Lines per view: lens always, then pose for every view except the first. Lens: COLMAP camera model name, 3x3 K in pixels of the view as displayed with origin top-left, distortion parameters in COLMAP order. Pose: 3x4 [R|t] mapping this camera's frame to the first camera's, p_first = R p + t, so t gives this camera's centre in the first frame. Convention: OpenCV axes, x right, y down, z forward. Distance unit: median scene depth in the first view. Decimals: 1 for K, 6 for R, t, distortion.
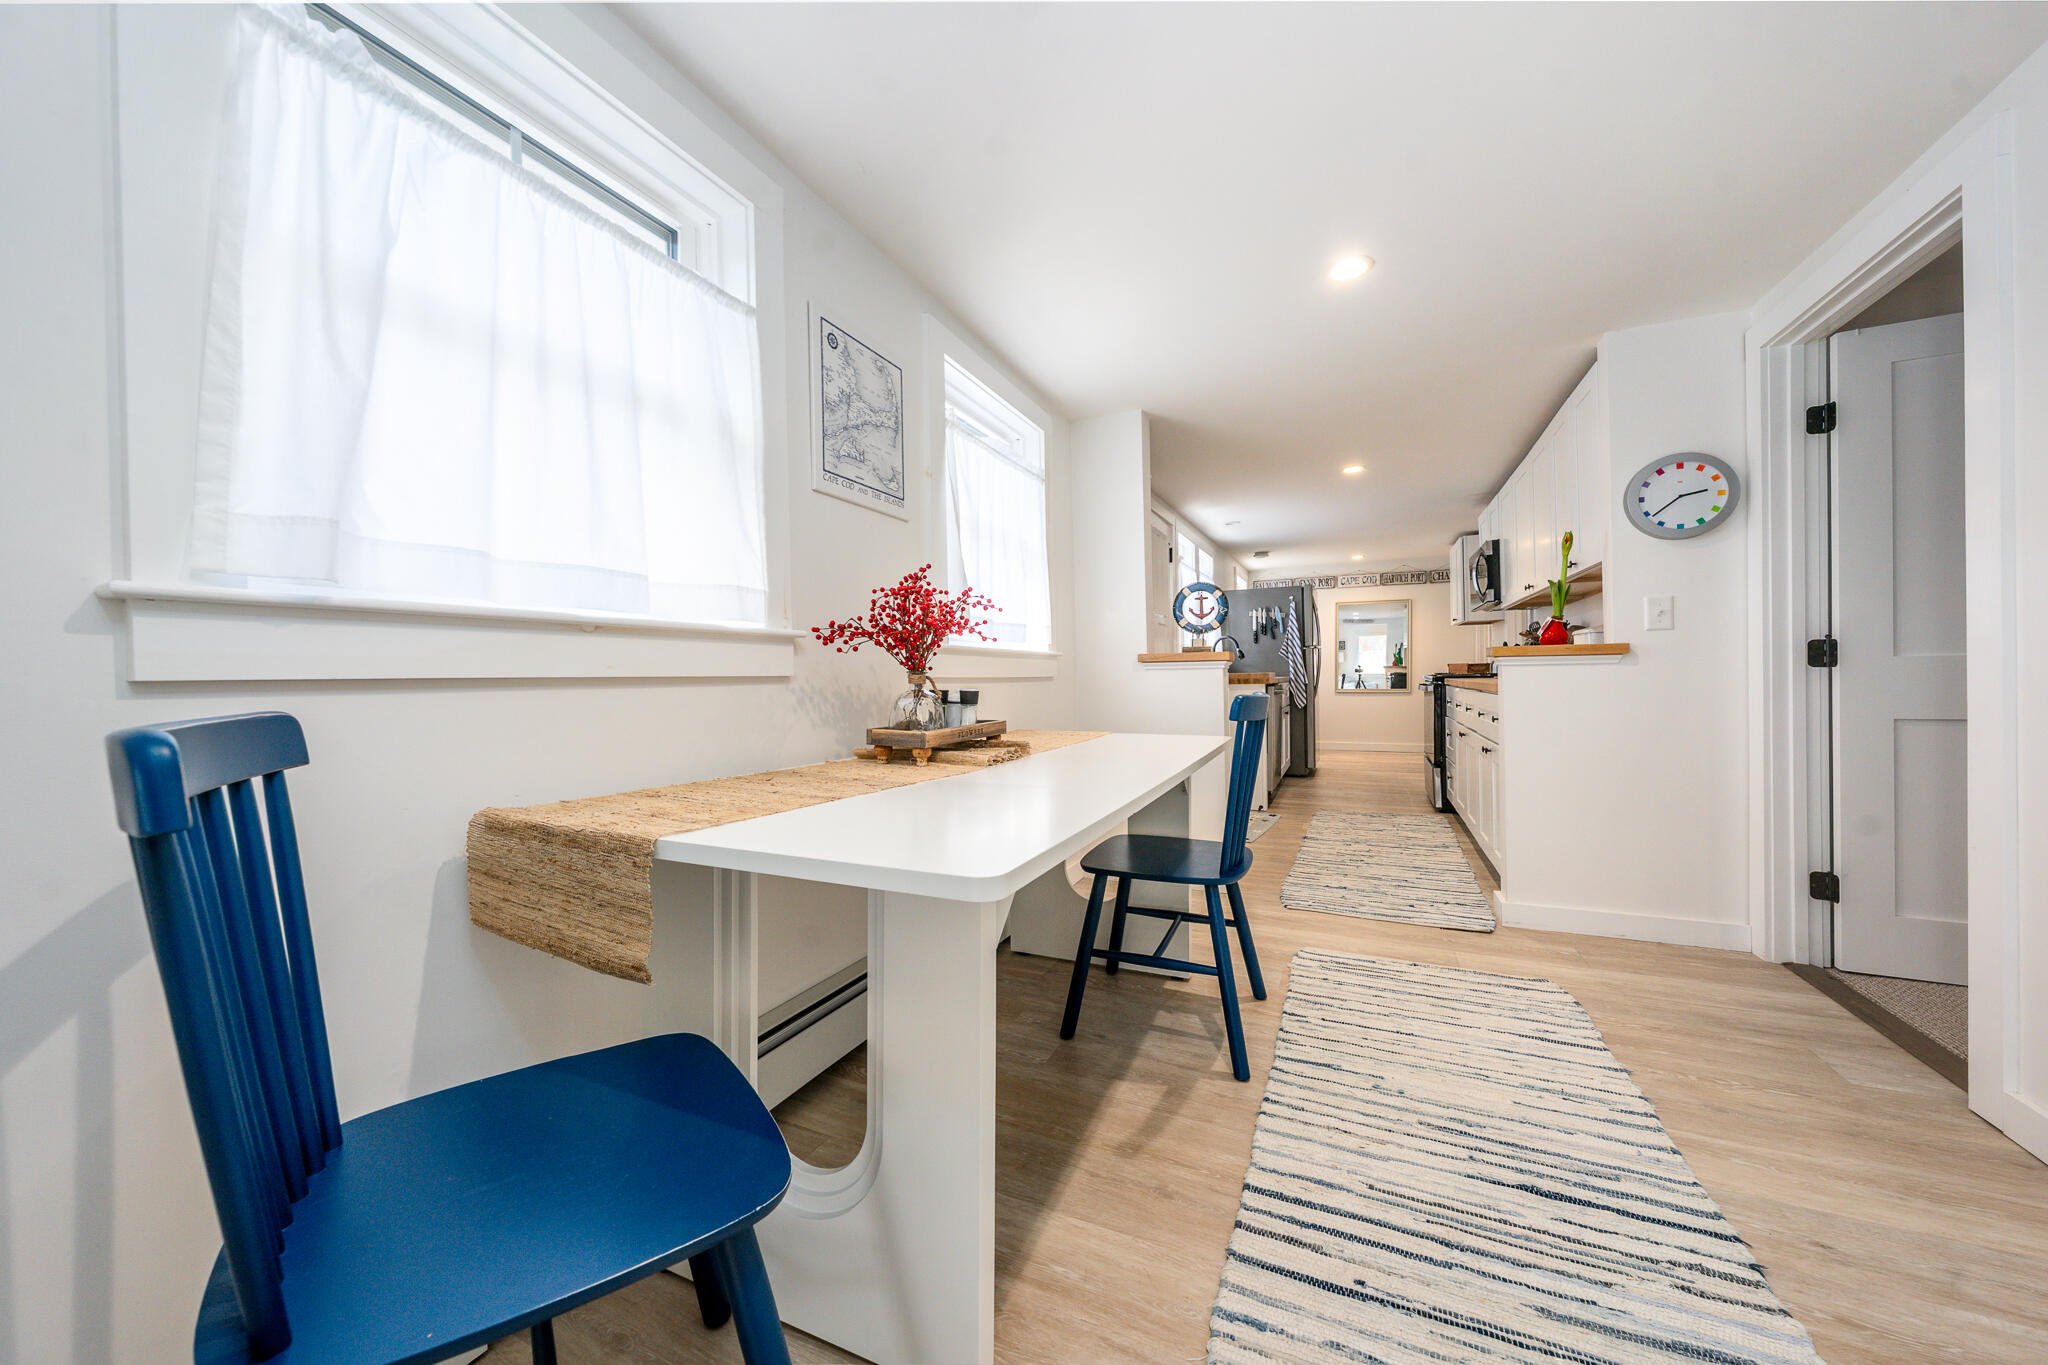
lens RADIAL K [[697.9, 0, 967.7], [0, 697.9, 681.1], [0, 0, 1]] dist [-0.001665, 0.000075]
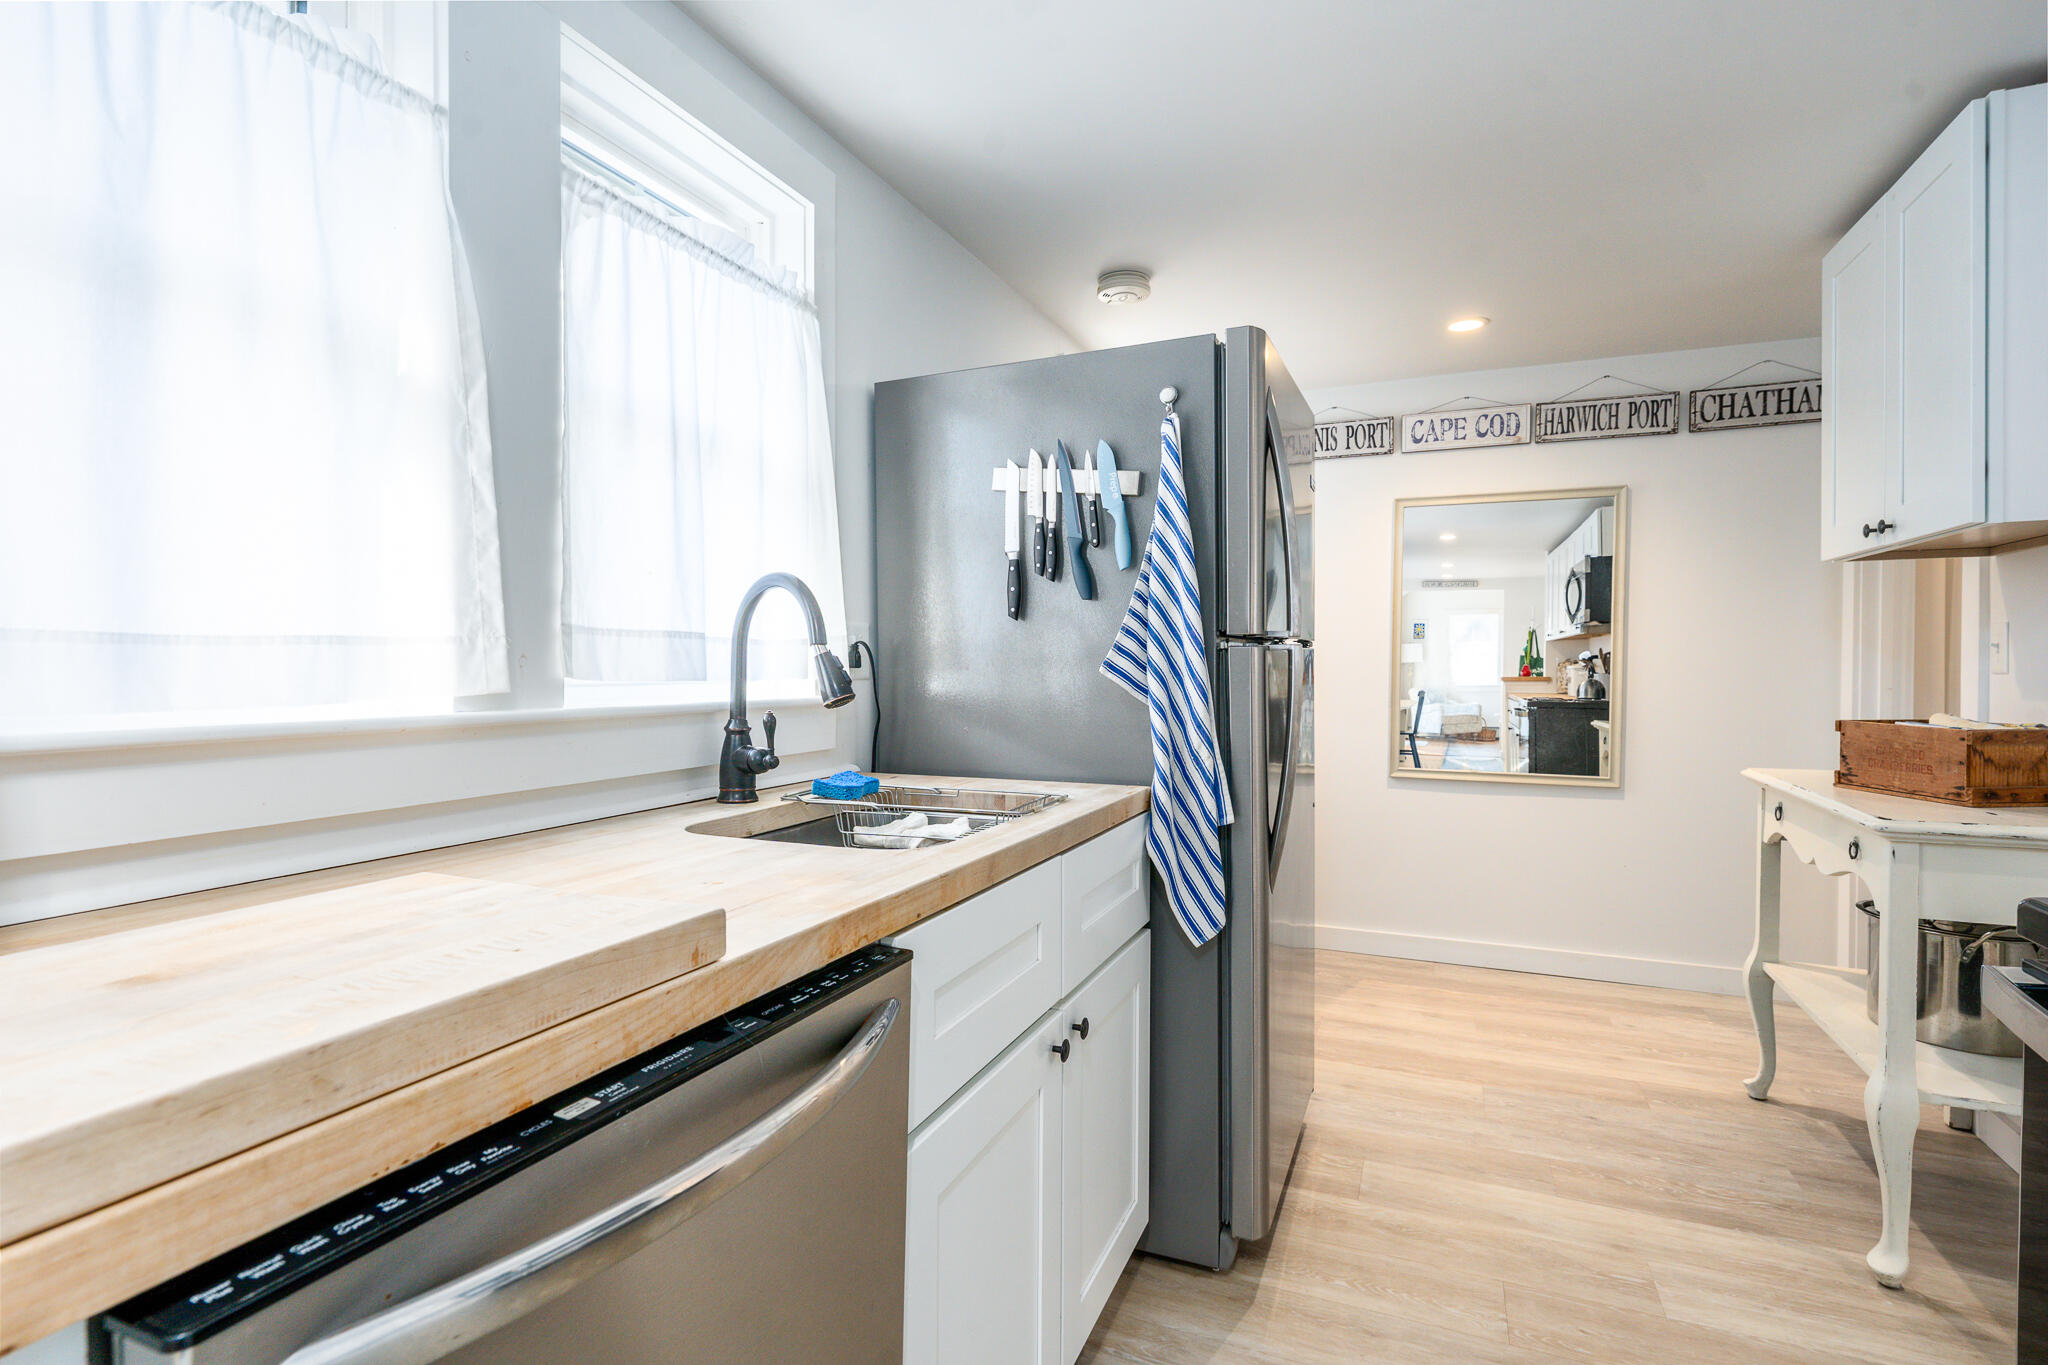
lens RADIAL K [[956.0, 0, 1031.6], [0, 956.0, 682.3], [0, 0, 1]] dist [-0.000621, 0.000232]
pose [[0.994304, 0.011228, 0.105984, 0.390418], [-0.012523, 0.999855, 0.011558, -0.038379], [-0.105839, -0.012819, 0.994301, 0.716428]]
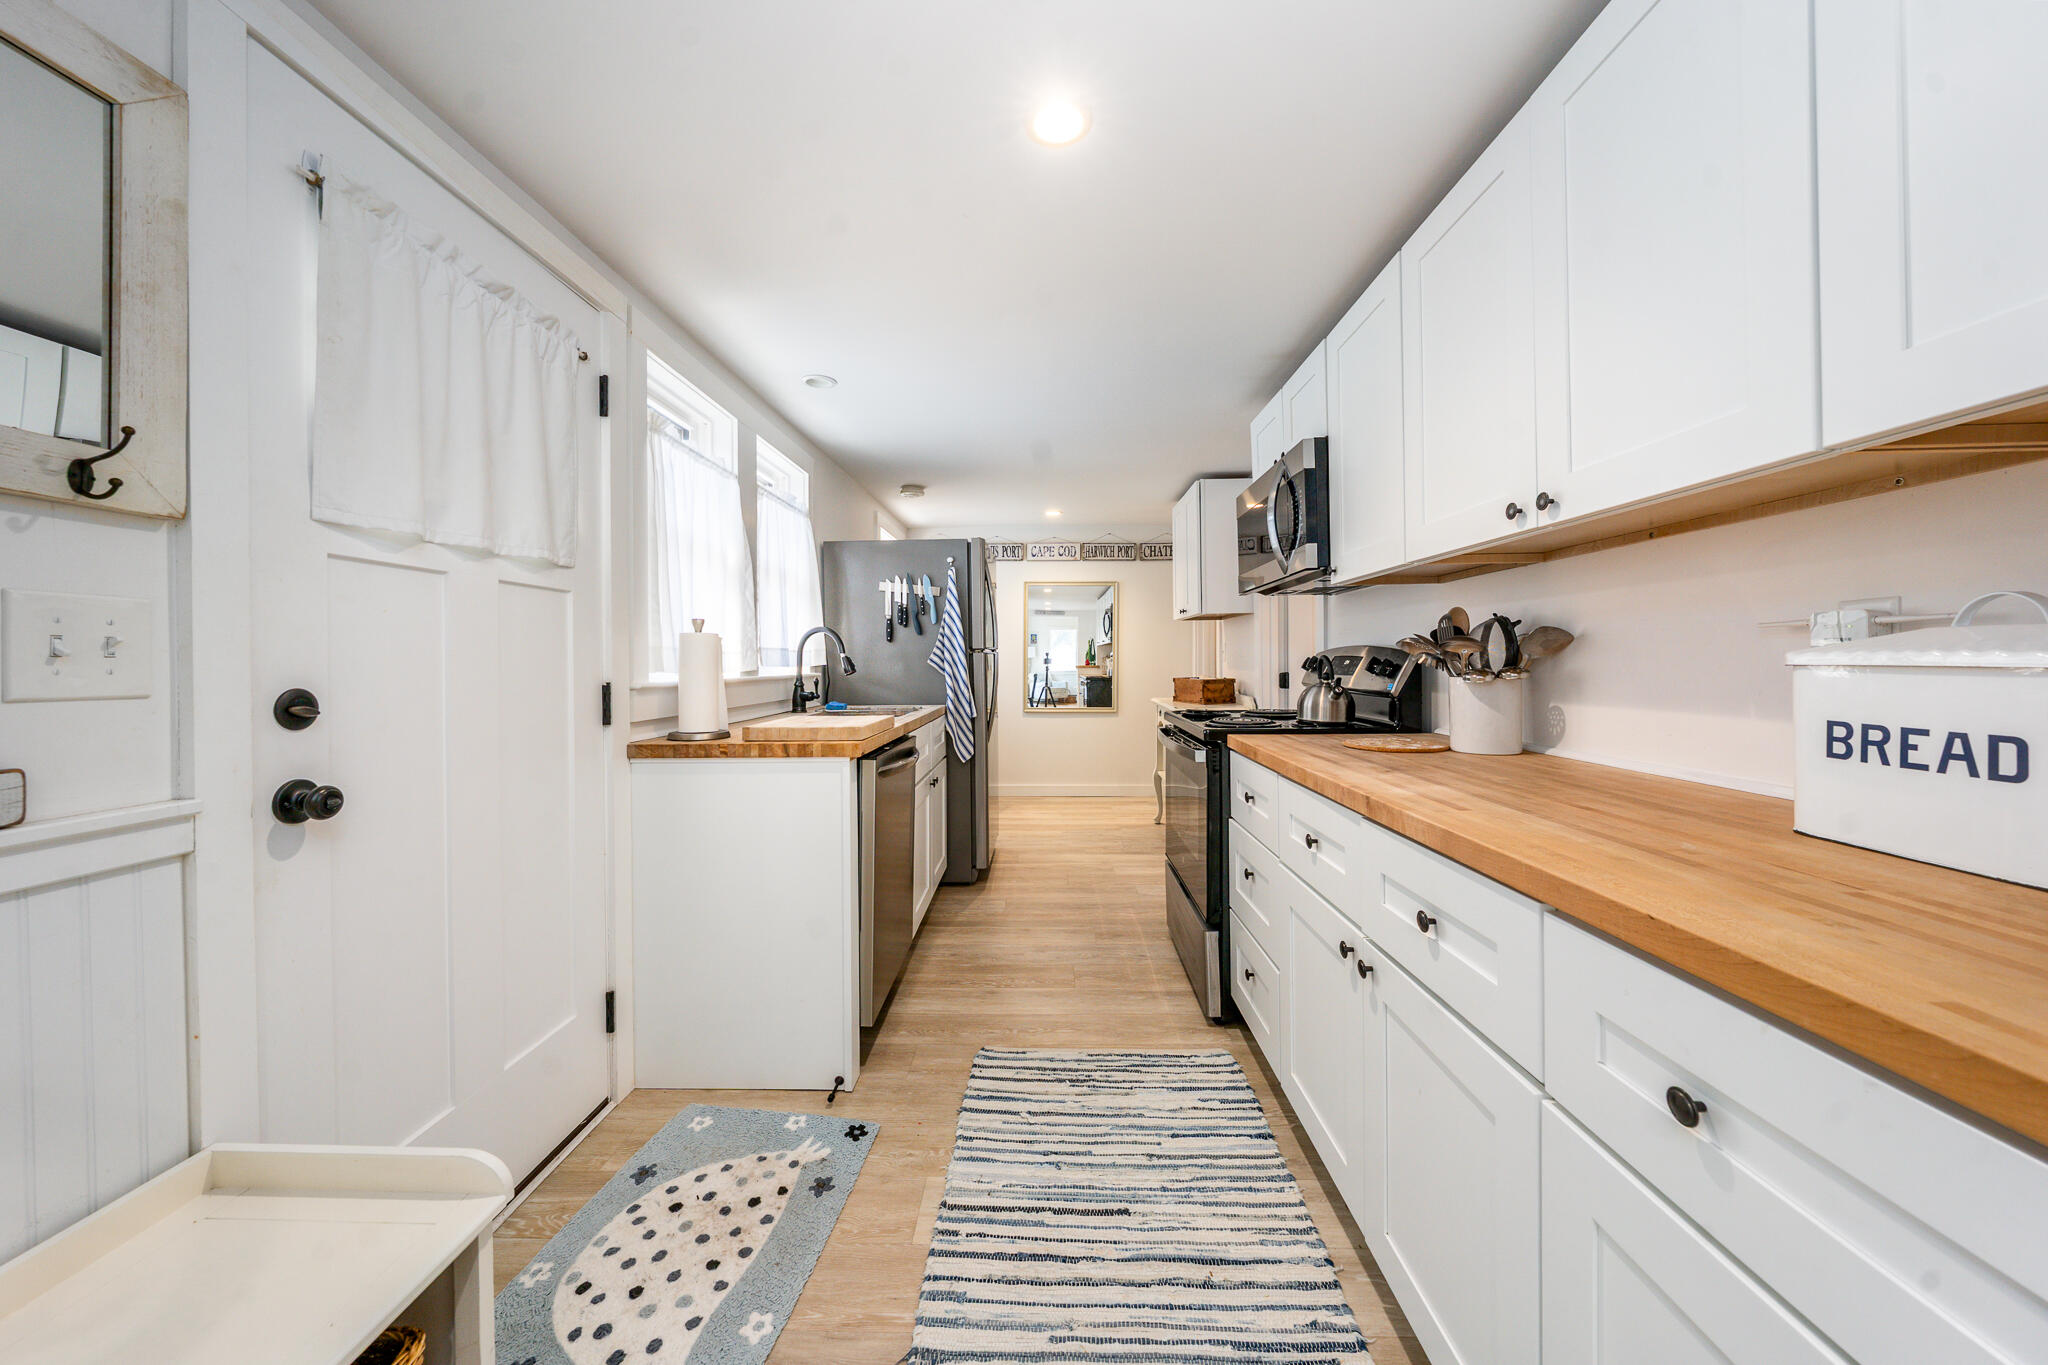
lens RADIAL K [[697.9, 0, 1012.3], [0, 697.9, 666.3], [0, 0, 1]] dist [-0.001665, 0.000075]
pose [[0.894801, 0.003493, 0.446452, 0.259557], [-0.003717, 0.999993, -0.000375, -0.035543], [-0.446450, -0.001324, 0.894808, 0.480712]]
